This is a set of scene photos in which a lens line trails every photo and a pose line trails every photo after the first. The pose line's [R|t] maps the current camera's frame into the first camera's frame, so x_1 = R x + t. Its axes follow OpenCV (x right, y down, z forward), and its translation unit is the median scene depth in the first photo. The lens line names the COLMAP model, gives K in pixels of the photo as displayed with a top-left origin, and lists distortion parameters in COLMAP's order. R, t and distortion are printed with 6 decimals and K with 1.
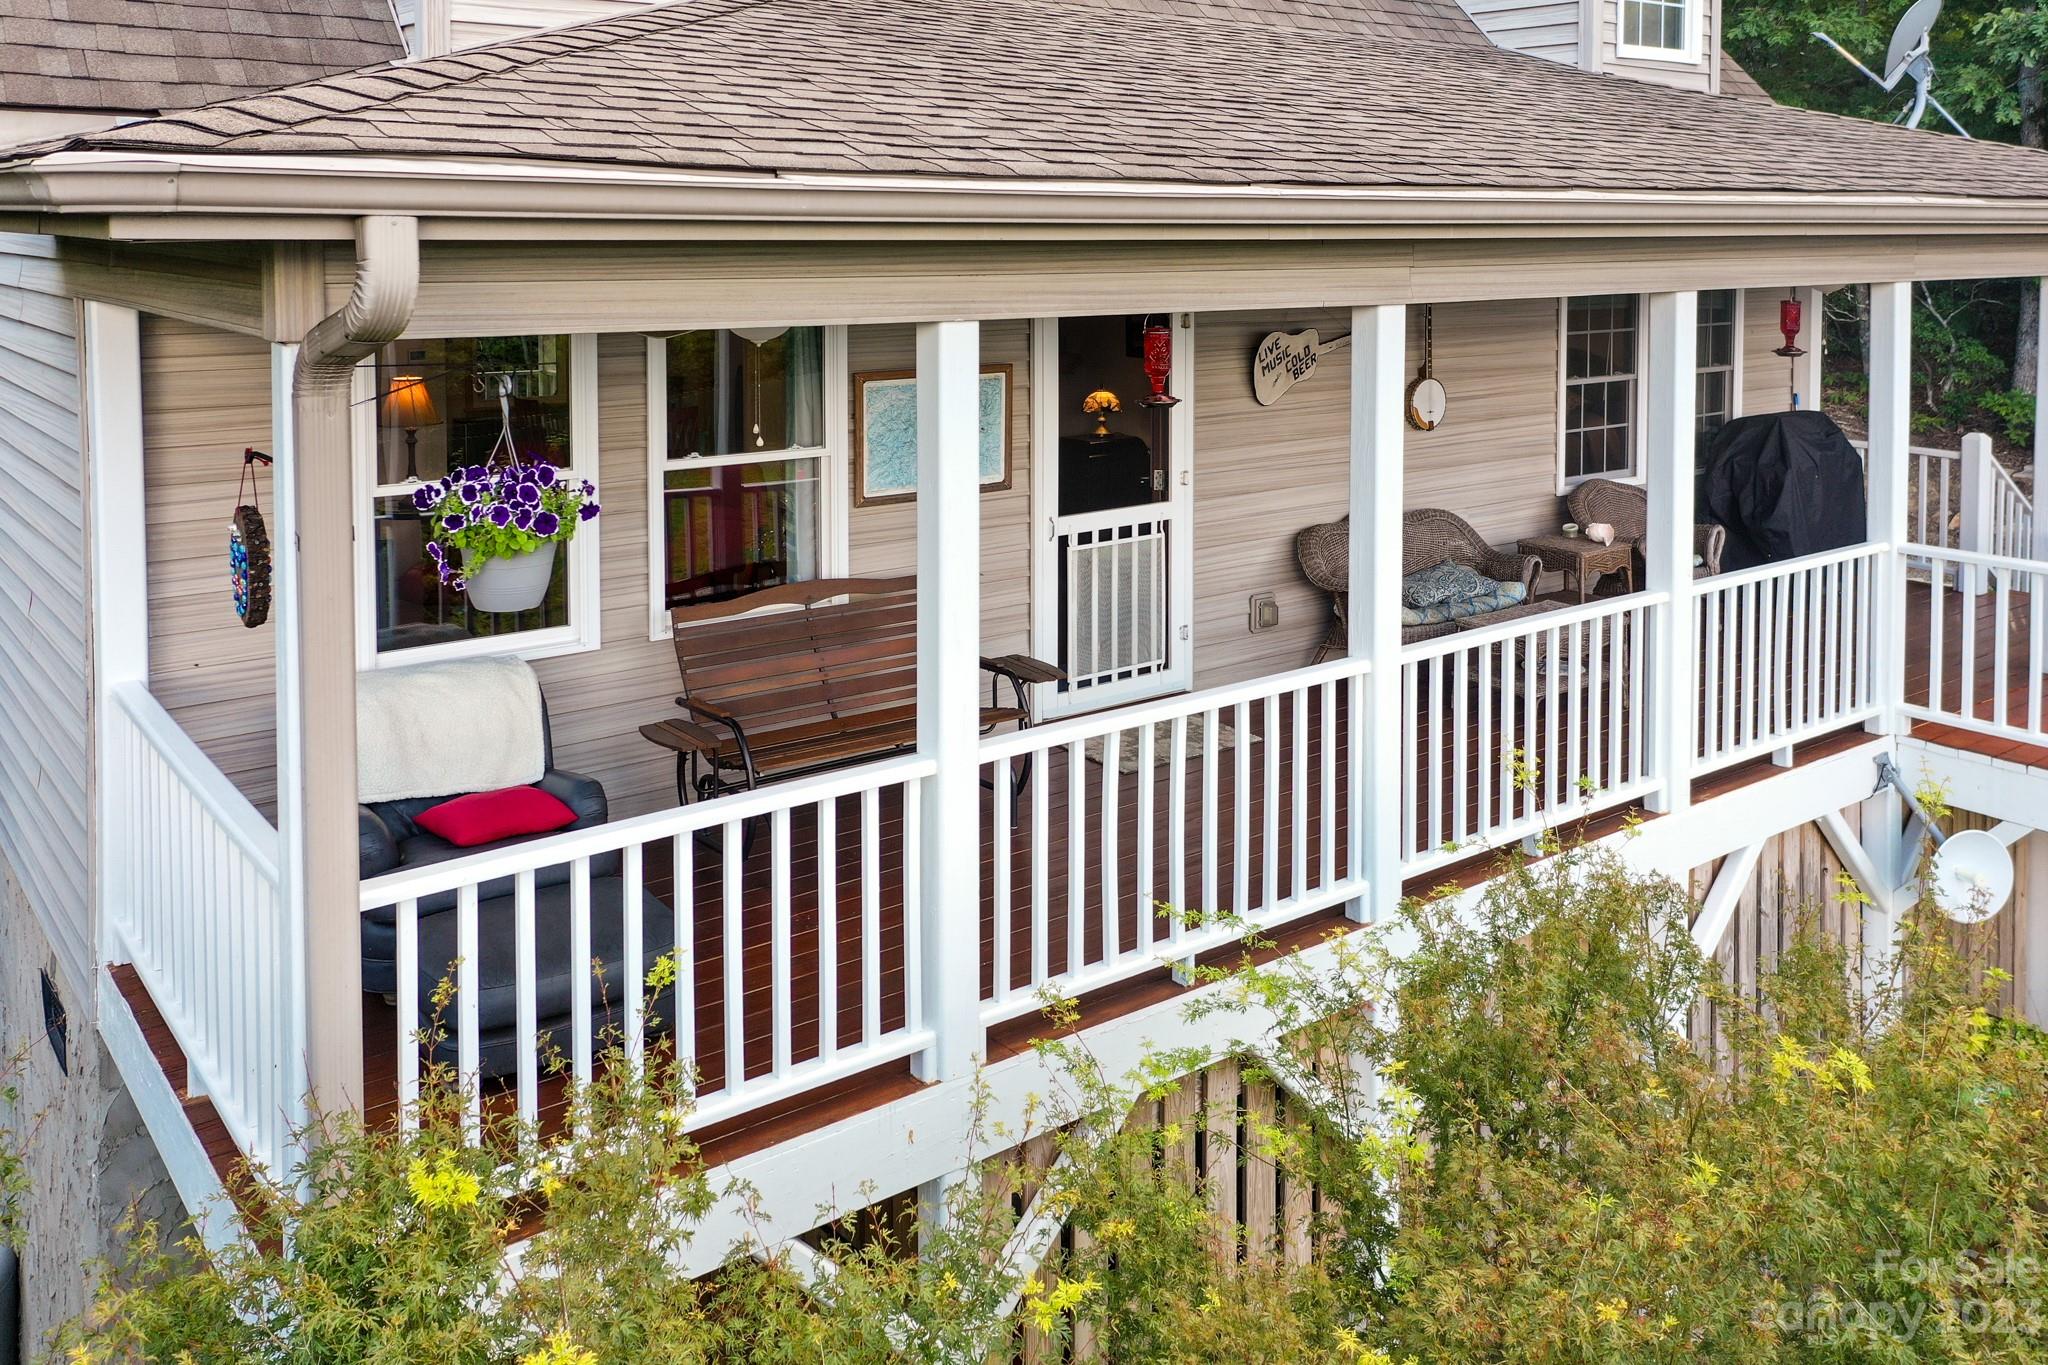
lens RADIAL K [[1678.5, 0, 1036.9], [0, 1678.5, 634.9], [0, 0, 1]] dist [0.011374, 0.011514]
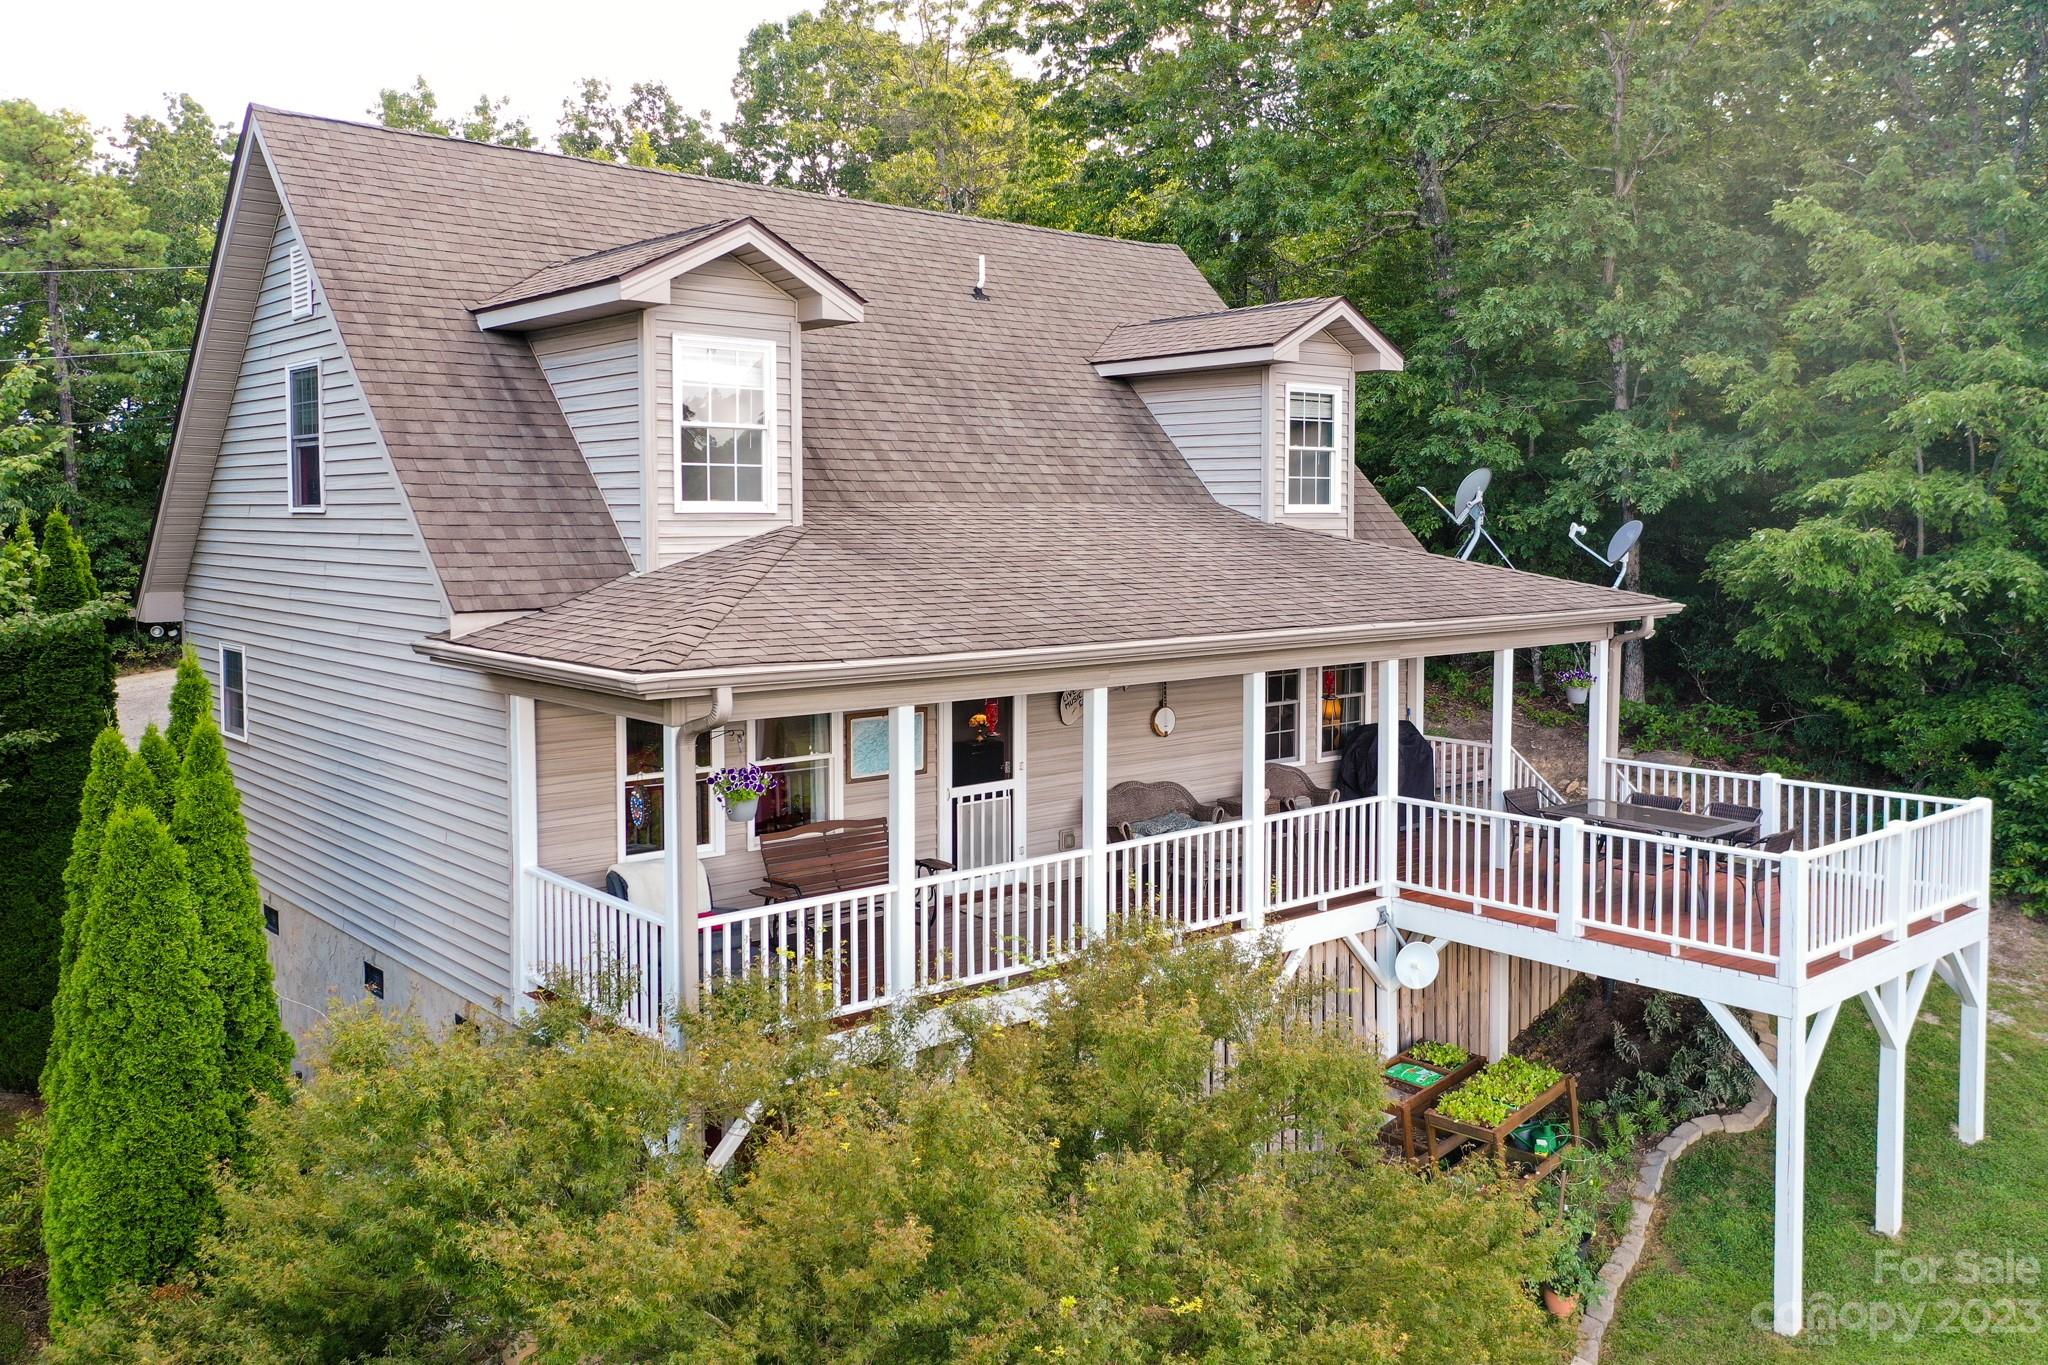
lens RADIAL K [[1678.5, 0, 1036.9], [0, 1678.5, 634.9], [0, 0, 1]] dist [0.011374, 0.011514]
pose [[0.998619, -0.007357, 0.052024, 0.011825], [0.015847, 0.986213, -0.164718, 0.077736], [-0.050095, 0.165315, 0.984968, -0.956672]]
